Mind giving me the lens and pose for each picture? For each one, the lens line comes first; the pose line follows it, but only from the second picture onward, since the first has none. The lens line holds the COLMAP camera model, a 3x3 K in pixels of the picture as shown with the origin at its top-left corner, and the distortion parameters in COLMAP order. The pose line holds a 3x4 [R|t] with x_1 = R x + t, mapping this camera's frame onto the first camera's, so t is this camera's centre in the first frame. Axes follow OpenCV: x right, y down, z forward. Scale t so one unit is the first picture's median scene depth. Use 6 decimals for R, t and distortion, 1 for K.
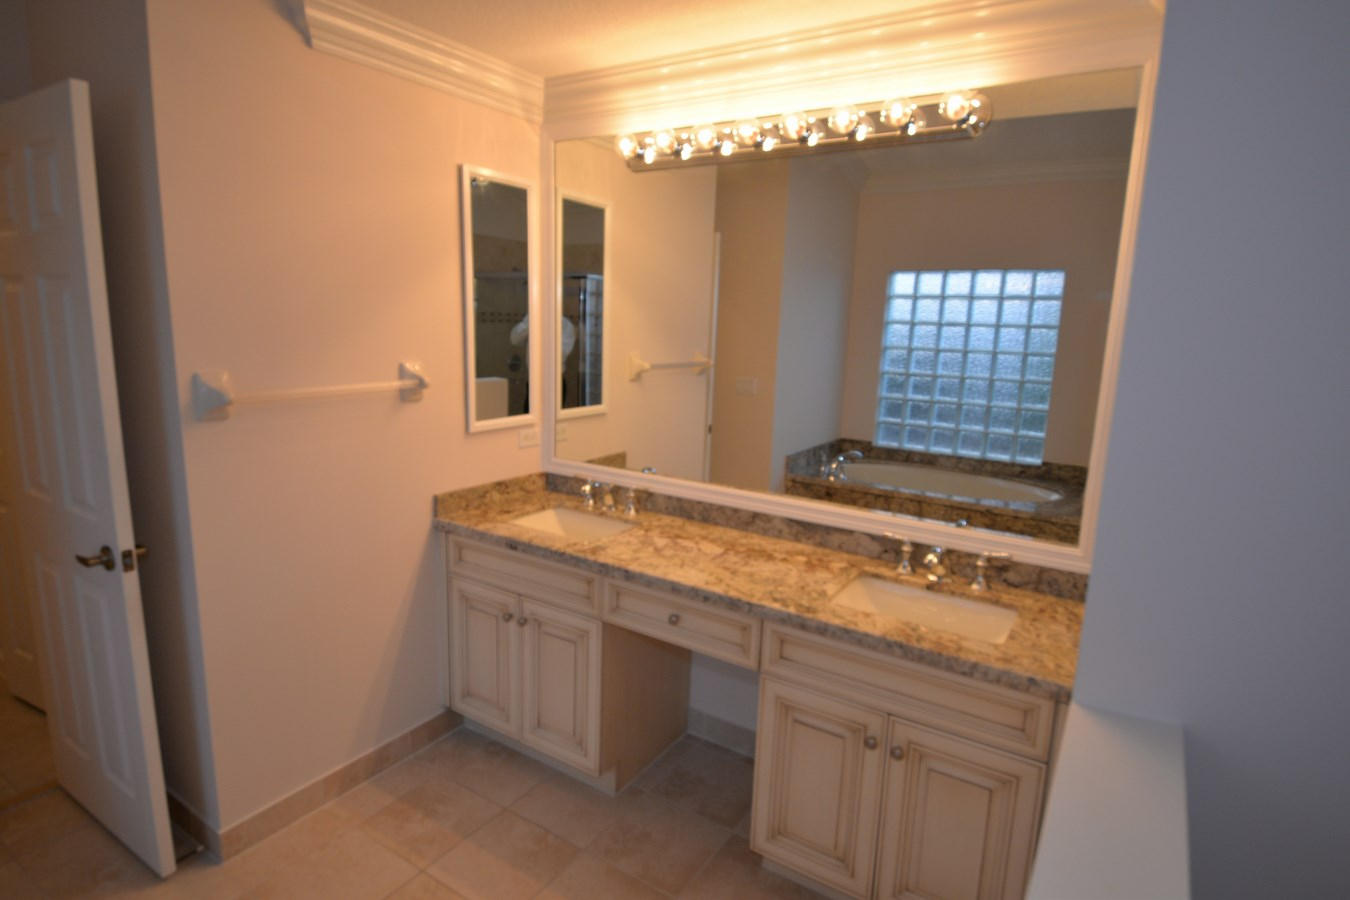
lens RADIAL K [[719.7, 0, 678.7], [0, 719.7, 449.4], [0, 0, 1]] dist [0.046867, -0.055445]
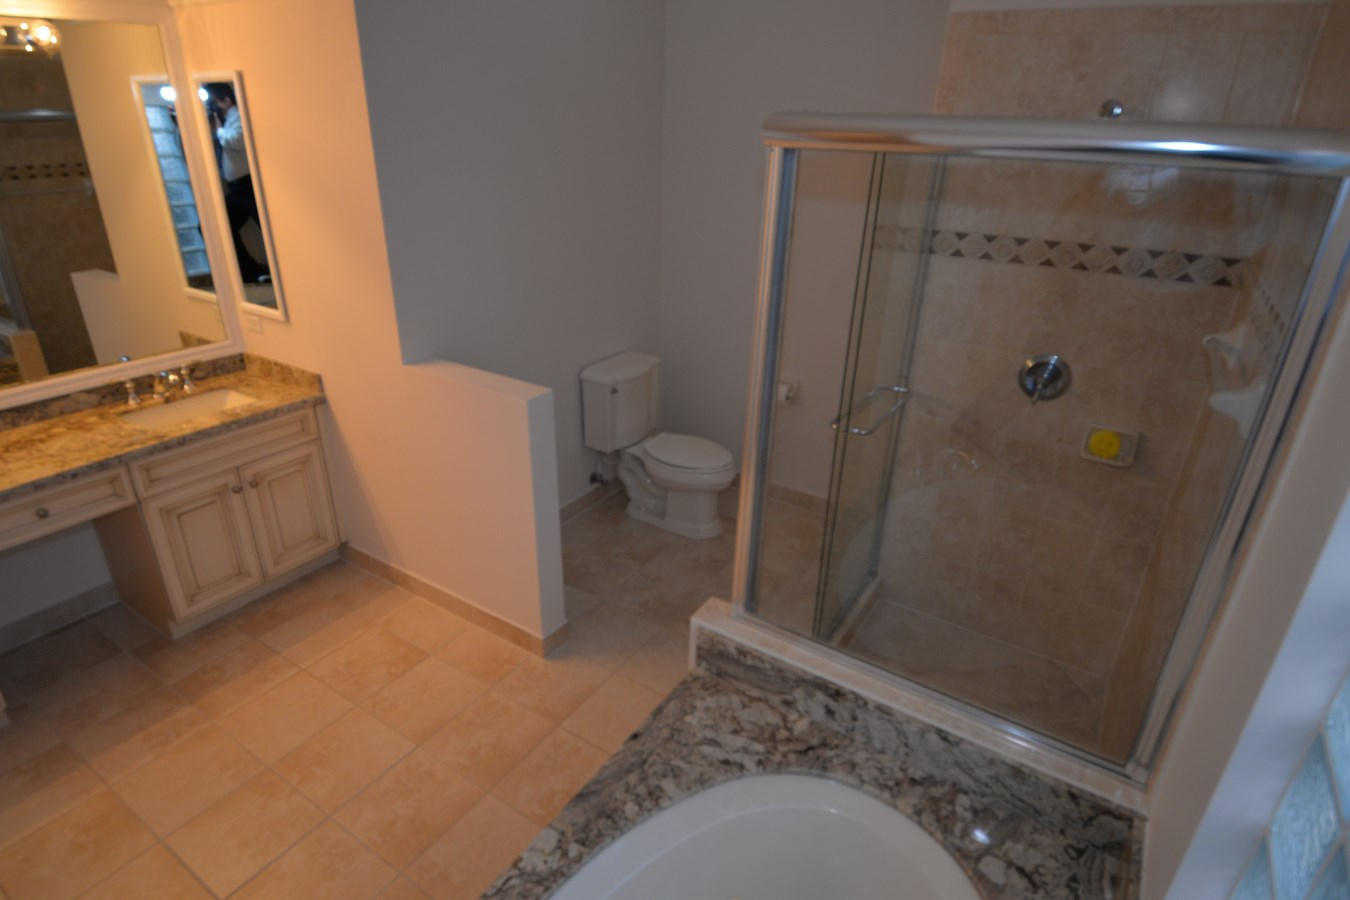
lens RADIAL K [[719.7, 0, 678.7], [0, 719.7, 449.4], [0, 0, 1]] dist [0.046867, -0.055445]
pose [[-0.005709, -0.436713, 0.899583, -1.013862], [0.155918, 0.888206, 0.432179, -0.190308], [-0.987754, 0.142728, 0.063020, -0.065788]]
